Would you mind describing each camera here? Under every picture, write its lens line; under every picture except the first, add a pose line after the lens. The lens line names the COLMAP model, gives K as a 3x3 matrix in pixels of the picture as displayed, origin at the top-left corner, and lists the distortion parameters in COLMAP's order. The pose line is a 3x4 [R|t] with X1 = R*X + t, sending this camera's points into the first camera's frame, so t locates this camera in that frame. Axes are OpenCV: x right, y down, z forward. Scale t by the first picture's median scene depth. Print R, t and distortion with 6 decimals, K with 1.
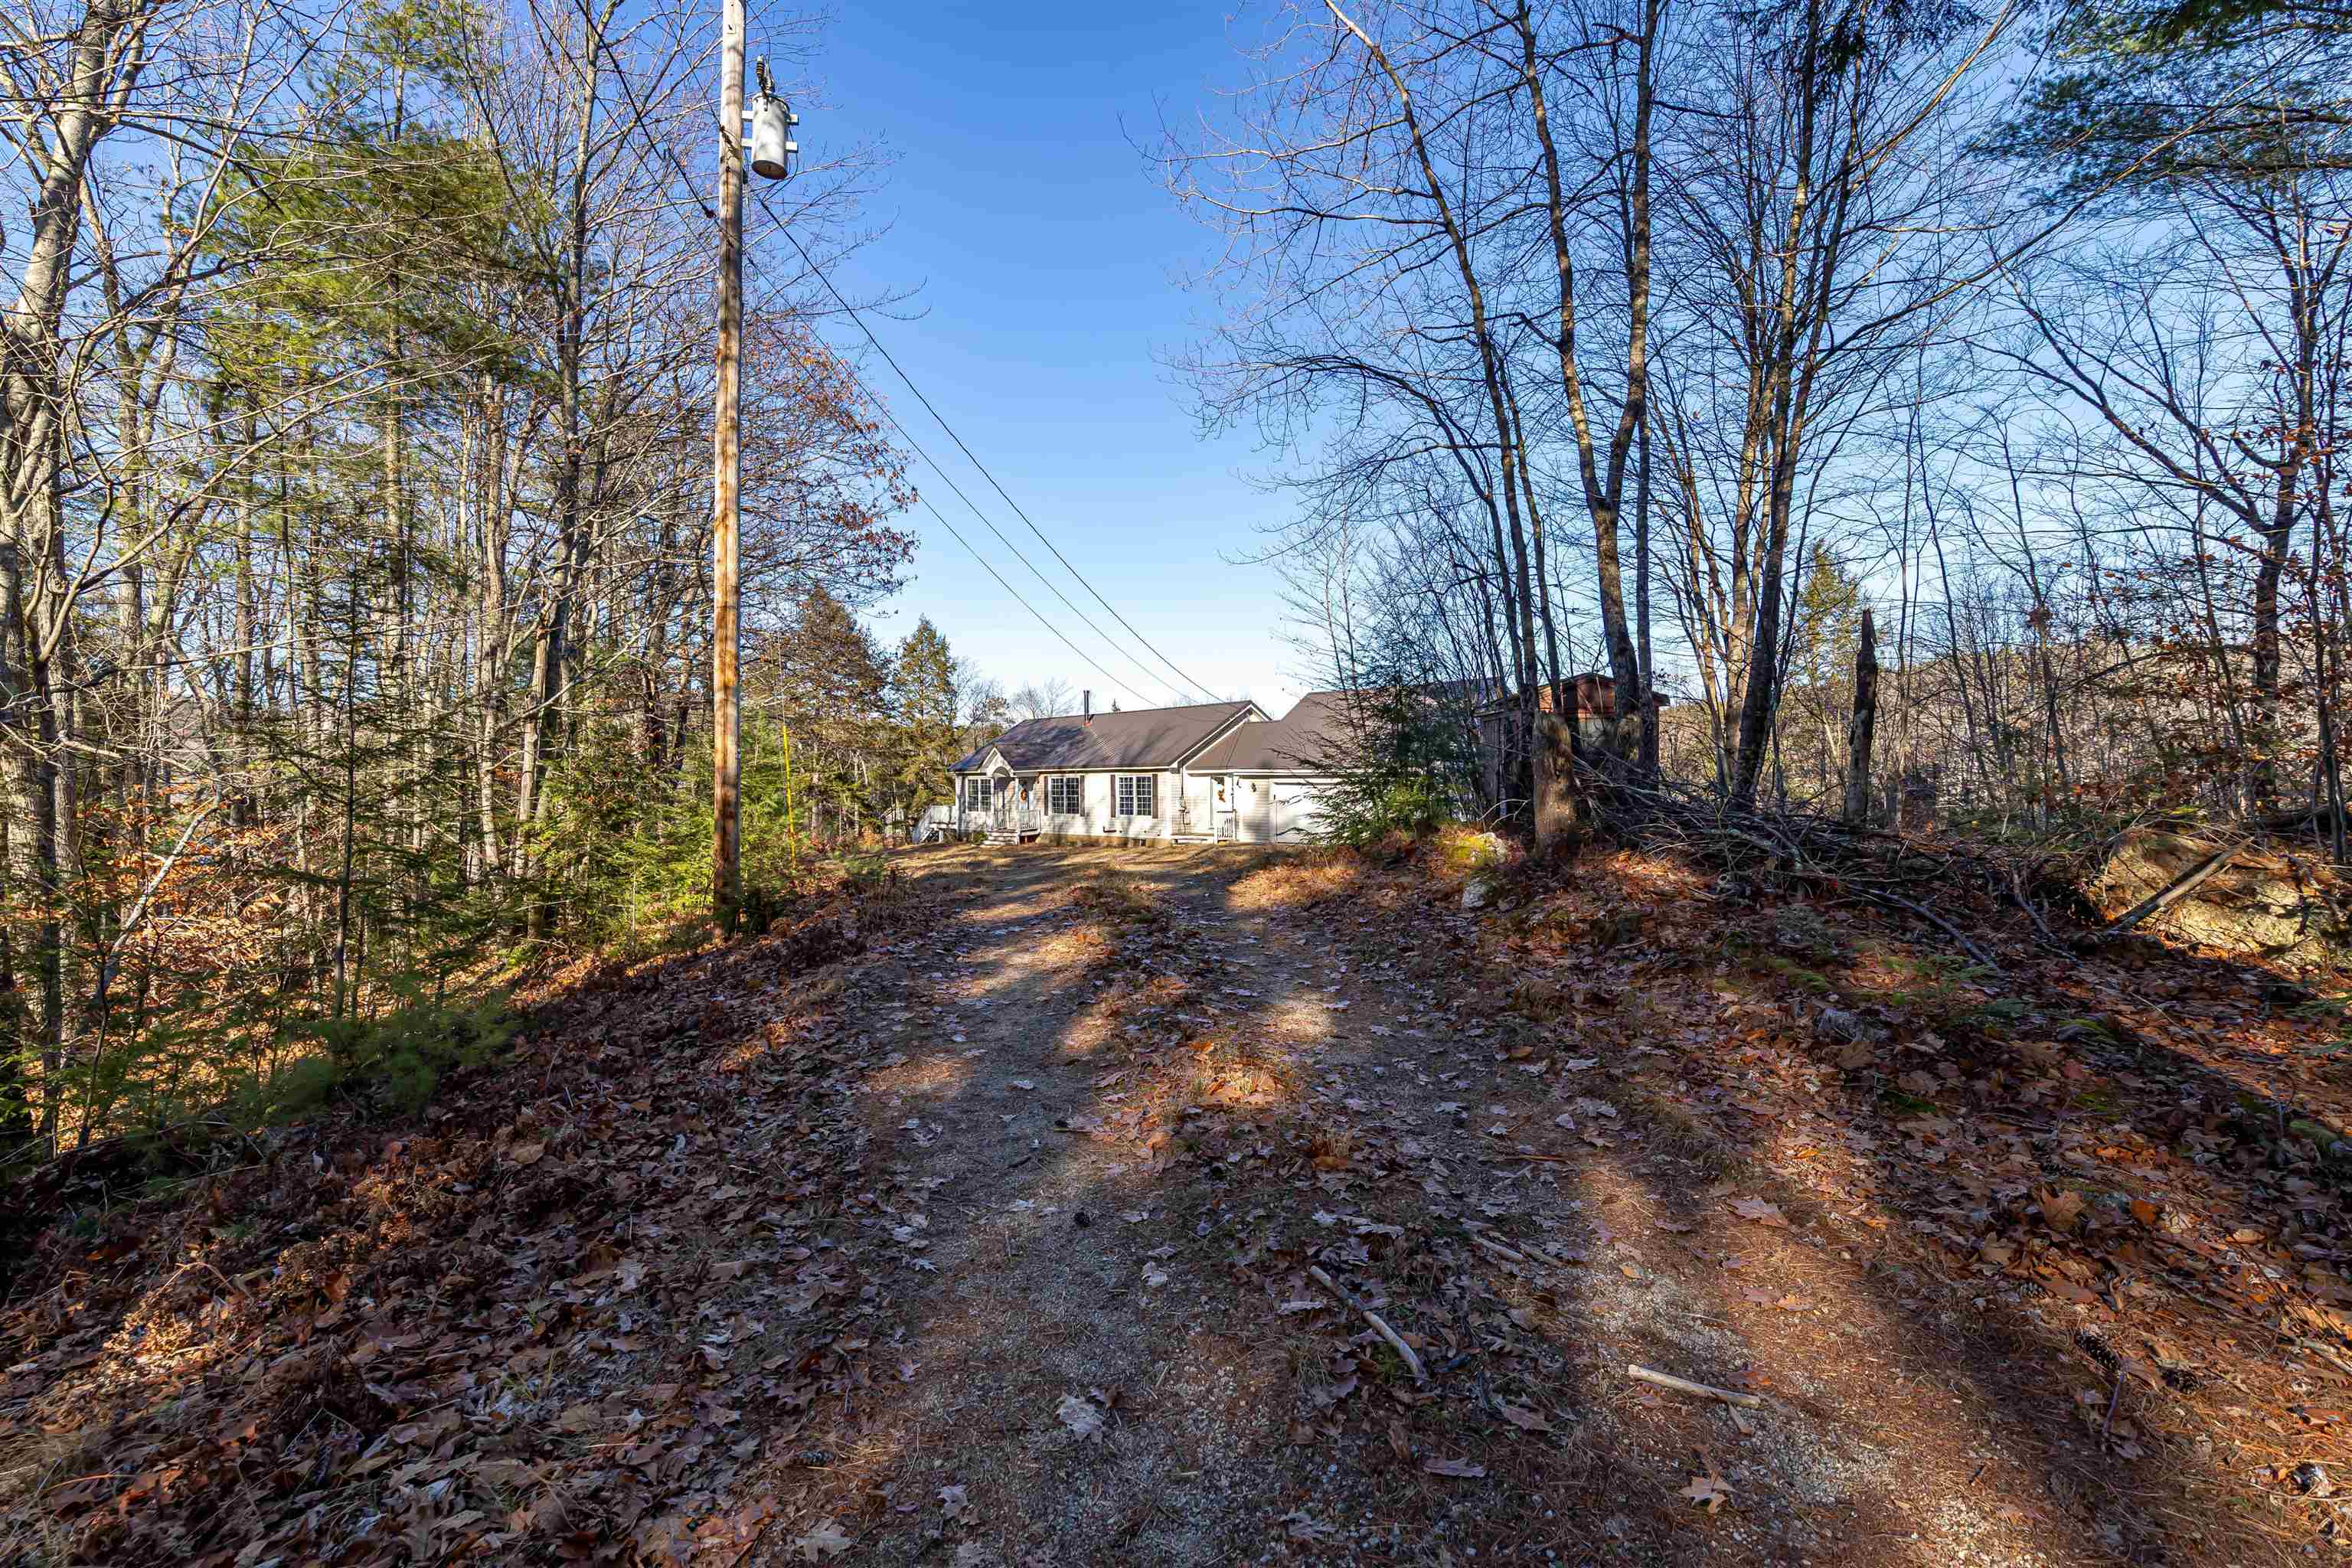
lens RADIAL K [[1023.8, 0, 1177.5], [0, 1023.8, 792.8], [0, 0, 1]] dist [-0.002163, 0.000647]
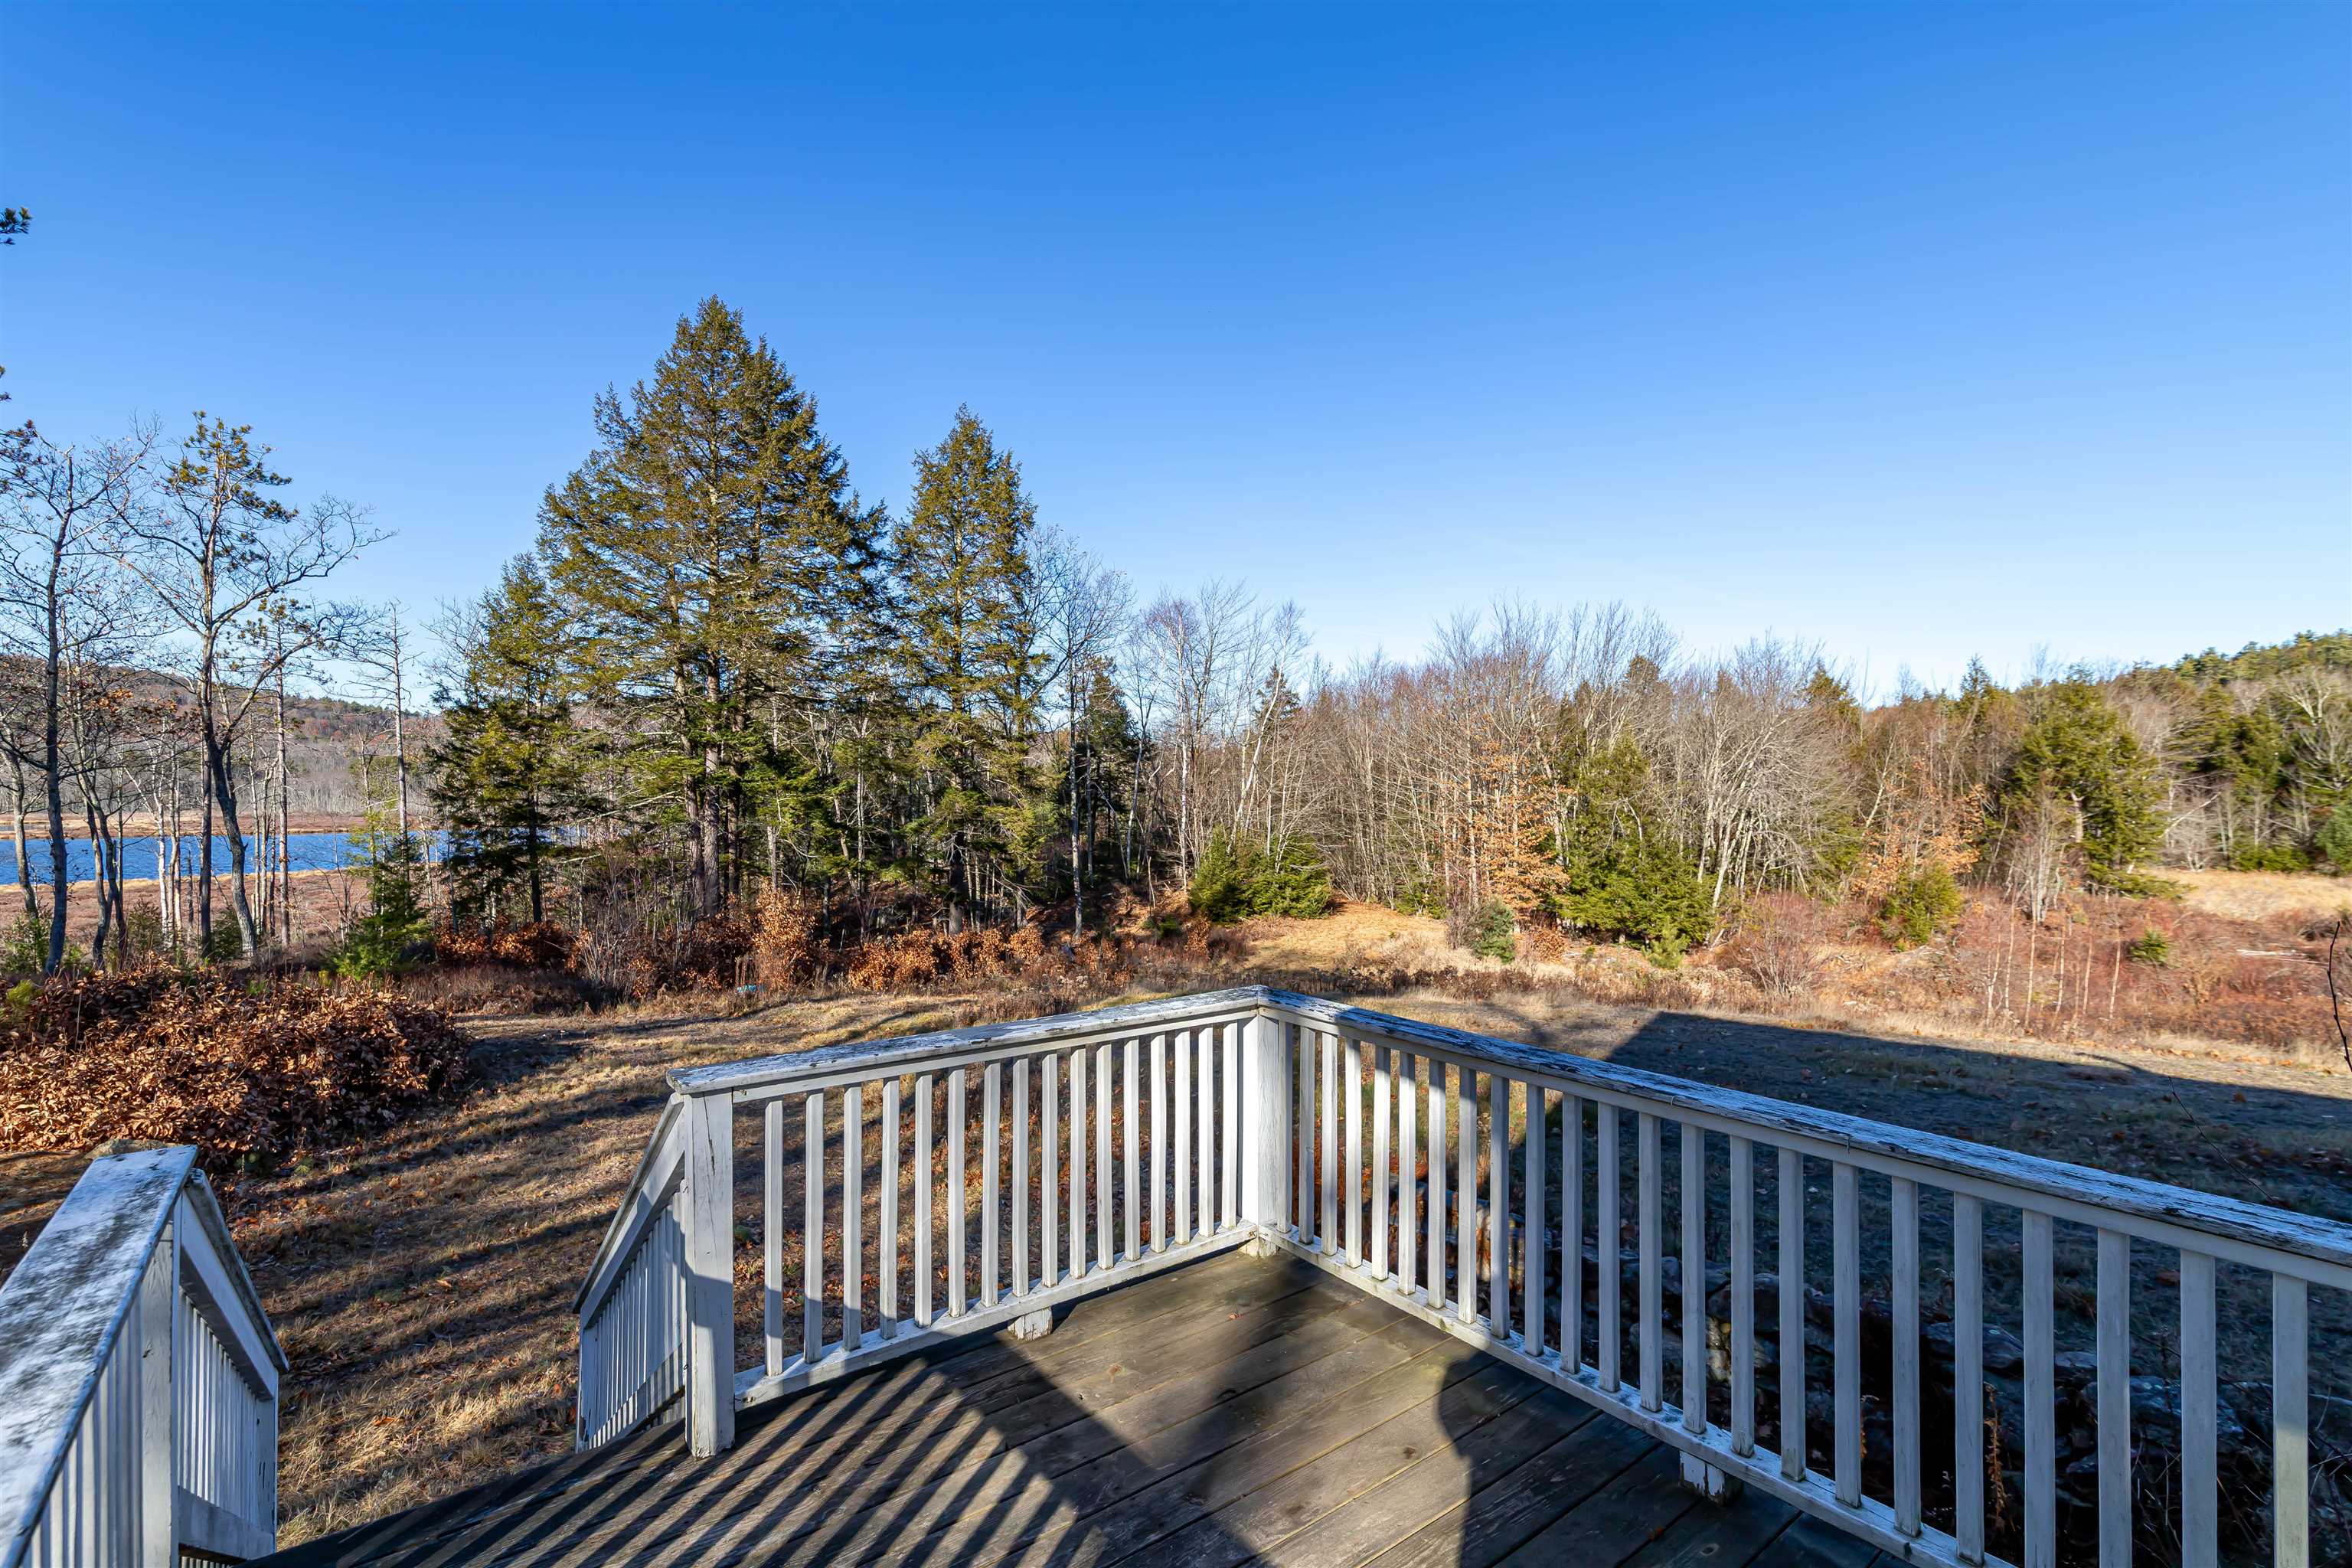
lens RADIAL K [[1023.8, 0, 1173.6], [0, 1023.8, 789.0], [0, 0, 1]] dist [-0.002163, 0.000647]
pose [[0.996539, 0.010849, -0.082412, -0.116052], [-0.012090, 0.999821, -0.014581, 0.001638], [0.082239, 0.015527, 0.996492, 0.557363]]
